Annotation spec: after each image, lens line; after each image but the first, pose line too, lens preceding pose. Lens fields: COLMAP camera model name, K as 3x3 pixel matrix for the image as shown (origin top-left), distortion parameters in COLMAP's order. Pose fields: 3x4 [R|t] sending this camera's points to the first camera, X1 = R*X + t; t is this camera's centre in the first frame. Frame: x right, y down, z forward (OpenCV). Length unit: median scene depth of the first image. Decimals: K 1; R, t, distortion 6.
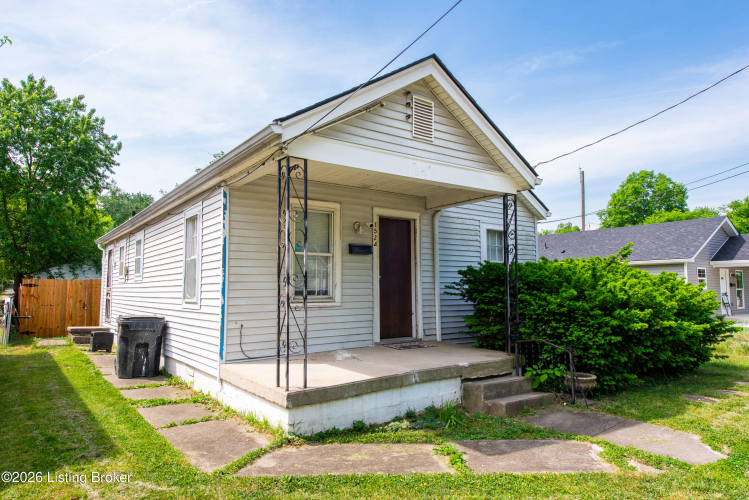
lens RADIAL K [[490.1, 0, 373.7], [0, 490.1, 251.6], [0, 0, 1]] dist [-0.050393, -0.000848]
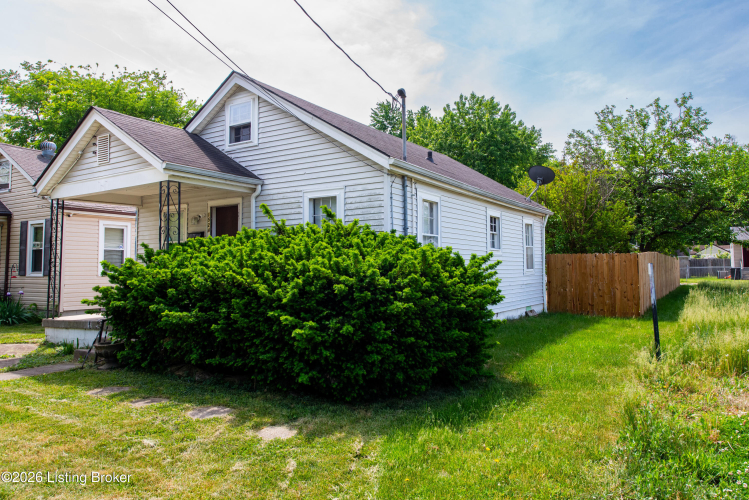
lens RADIAL K [[537.1, 0, 374.2], [0, 537.1, 248.2], [0, 0, 1]] dist [-0.003582, -0.000267]
pose [[0.373332, -0.044566, -0.926627, 1.560500], [0.078449, 0.996784, -0.016333, 0.094914], [0.924375, -0.066595, 0.375628, 0.930193]]
